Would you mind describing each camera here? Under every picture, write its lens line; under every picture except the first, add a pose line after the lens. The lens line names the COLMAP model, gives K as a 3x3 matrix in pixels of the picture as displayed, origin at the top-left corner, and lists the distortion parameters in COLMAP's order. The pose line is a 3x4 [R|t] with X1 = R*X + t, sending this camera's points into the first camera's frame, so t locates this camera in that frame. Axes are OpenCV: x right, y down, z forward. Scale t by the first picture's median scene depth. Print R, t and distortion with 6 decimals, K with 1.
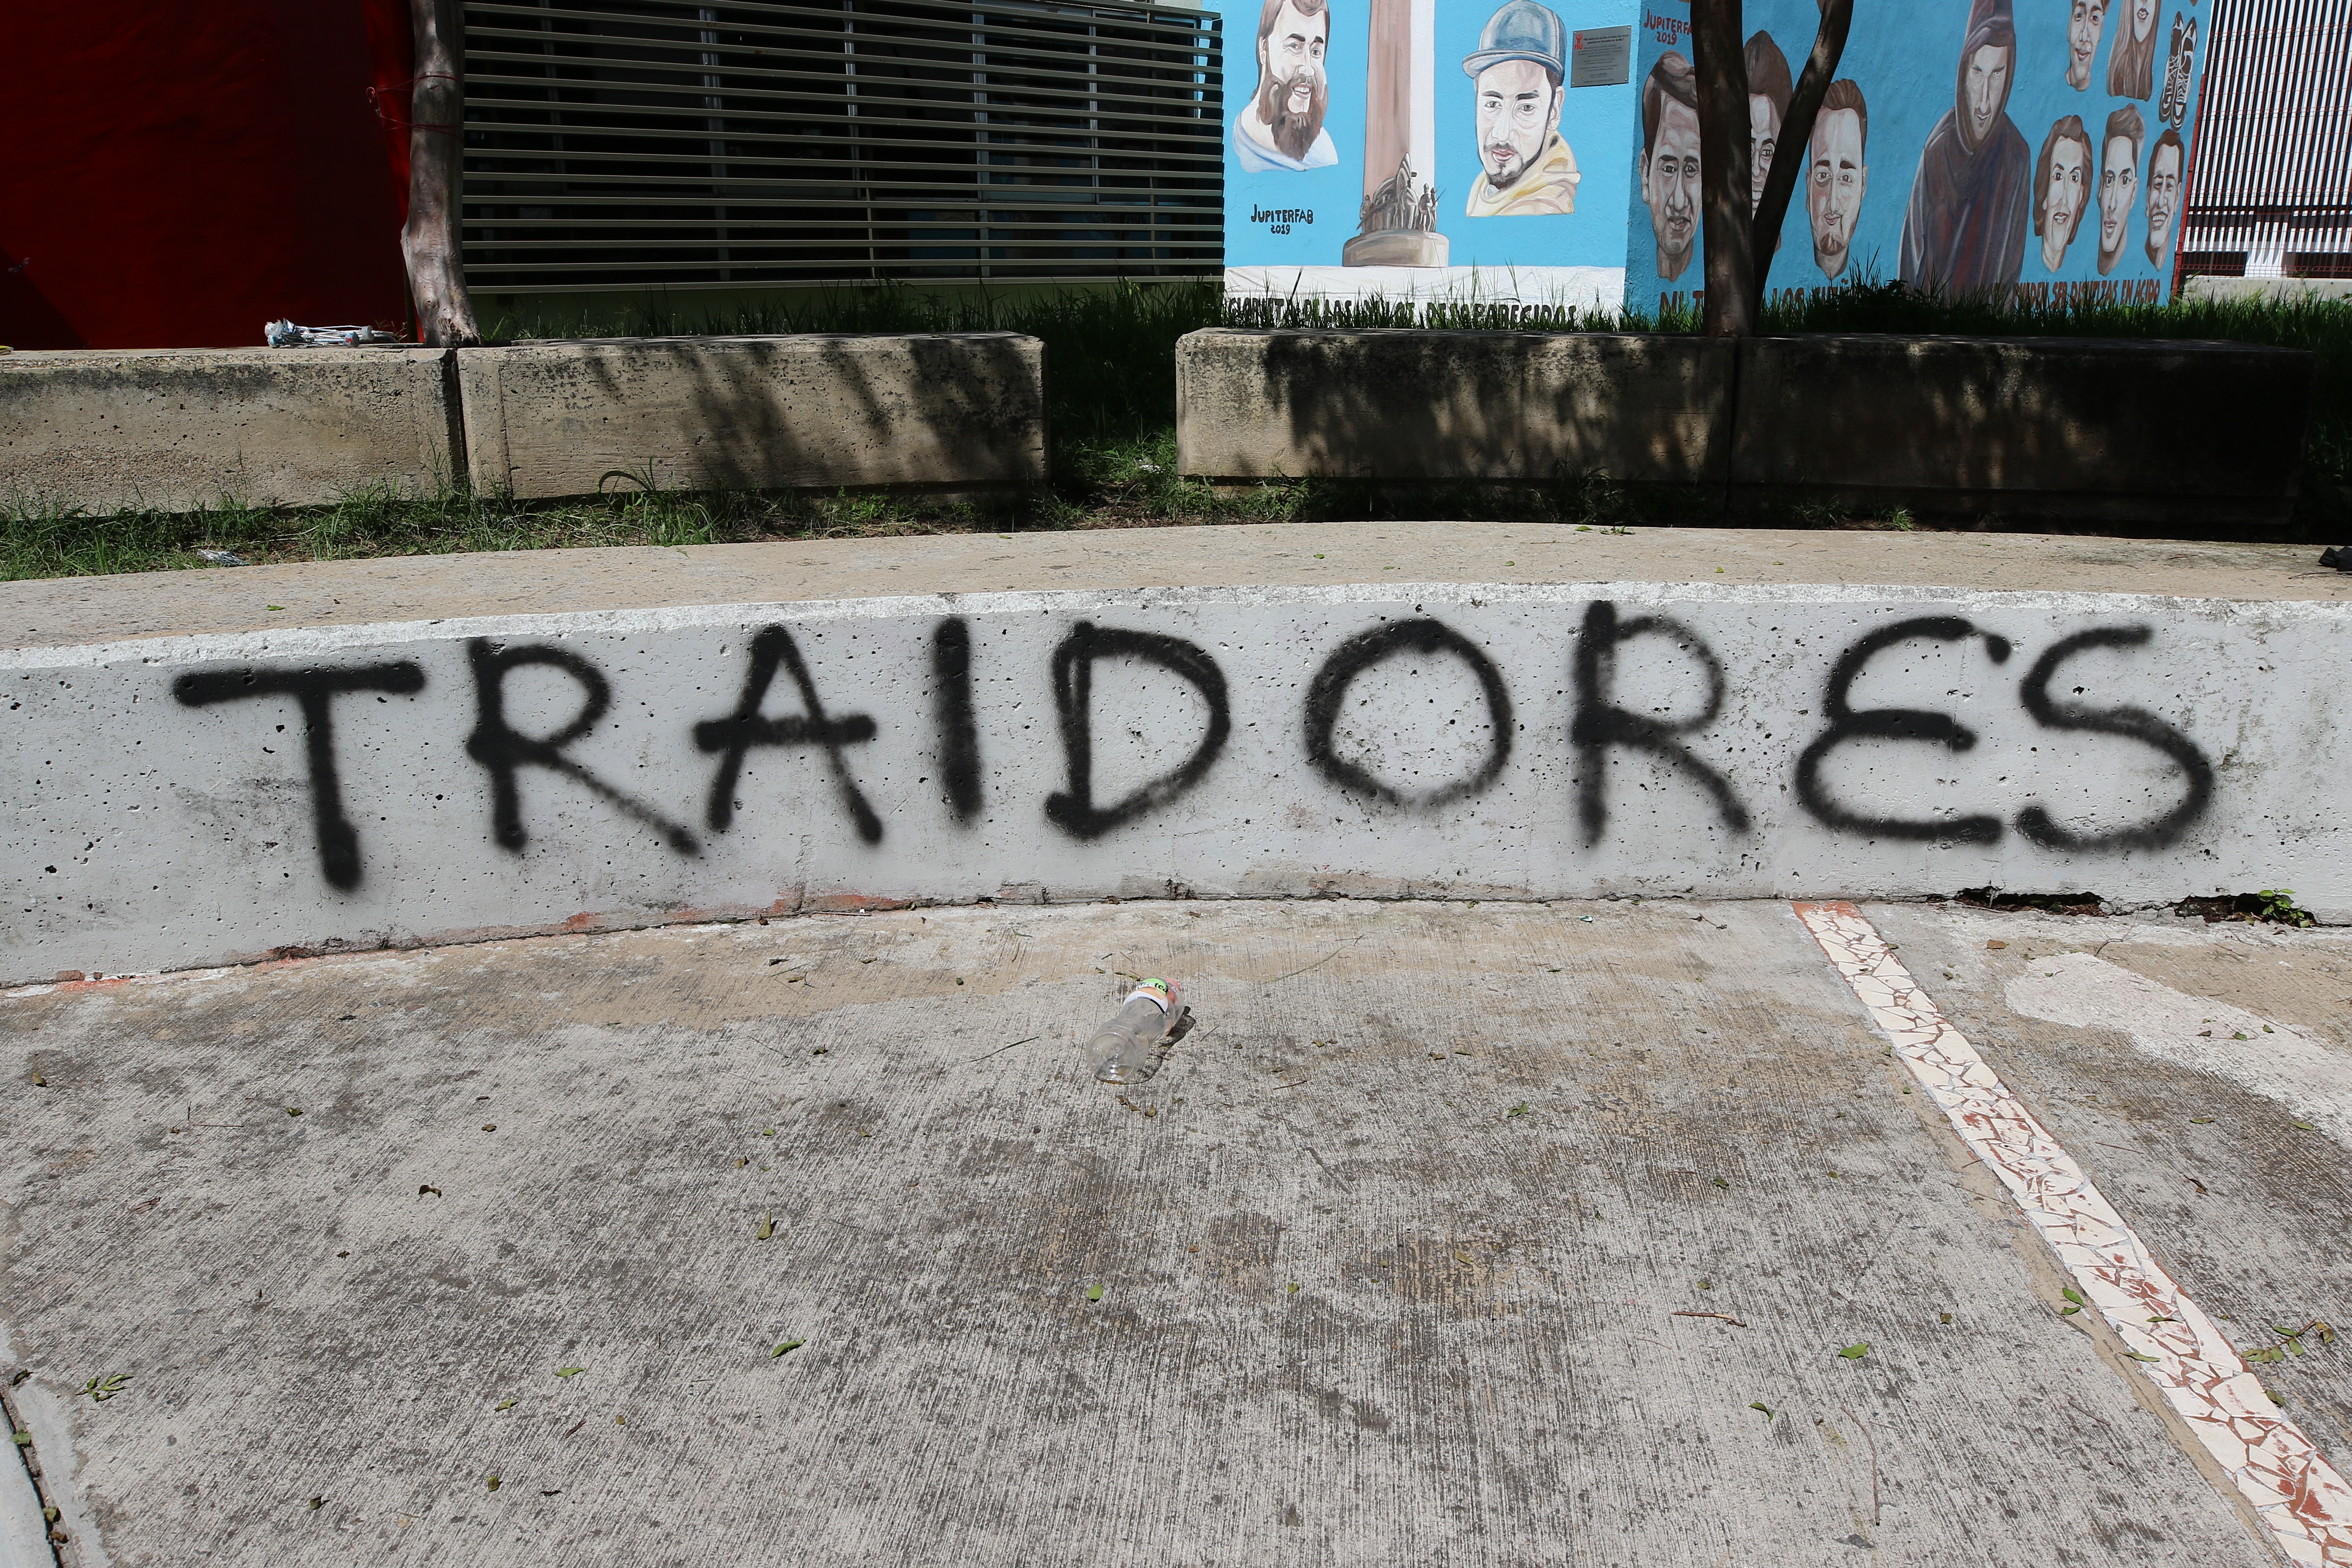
lens RADIAL K [[1734.2, 0, 1173.9], [0, 1734.2, 794.8], [0, 0, 1]] dist [-0.032566, -0.002881]
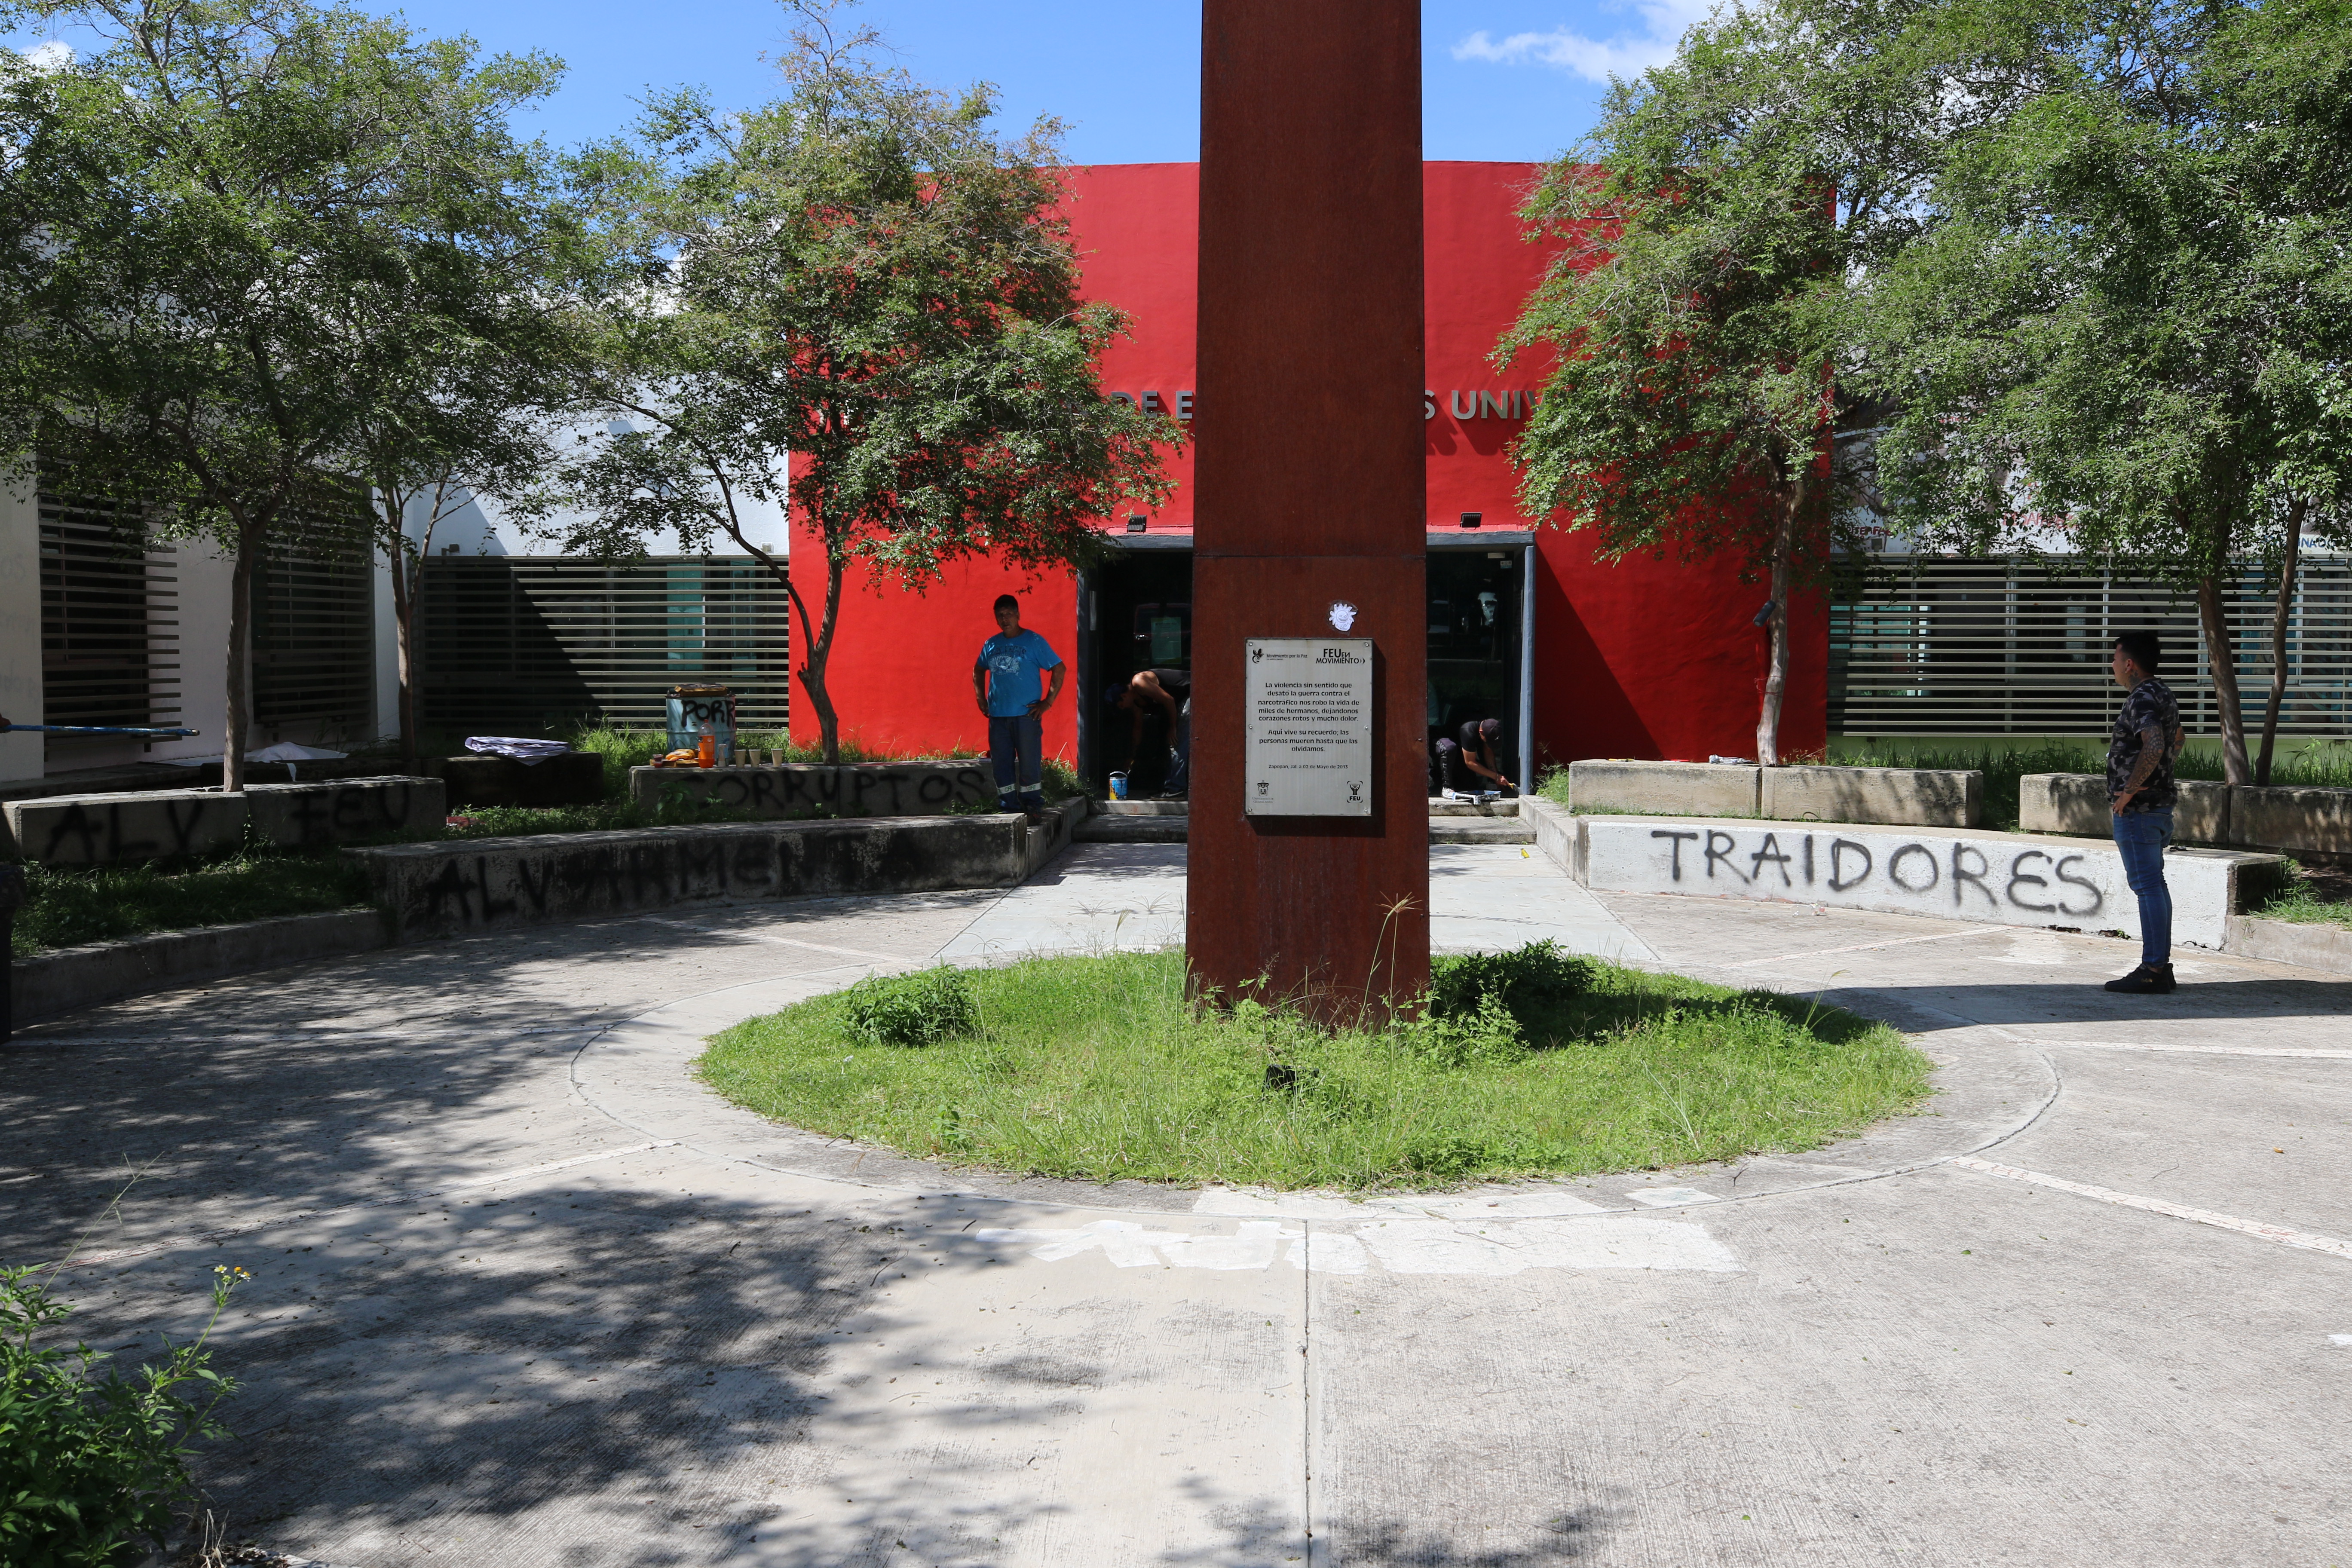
lens RADIAL K [[2281.0, 0, 1174.4], [0, 2281.0, 784.3], [0, 0, 1]] dist [0.009454, 0.000000]
pose [[0.709314, 0.049712, -0.703137, 2.673419], [-0.214568, 0.965400, -0.148199, 0.935521], [0.671442, 0.255991, 0.695439, -3.960903]]
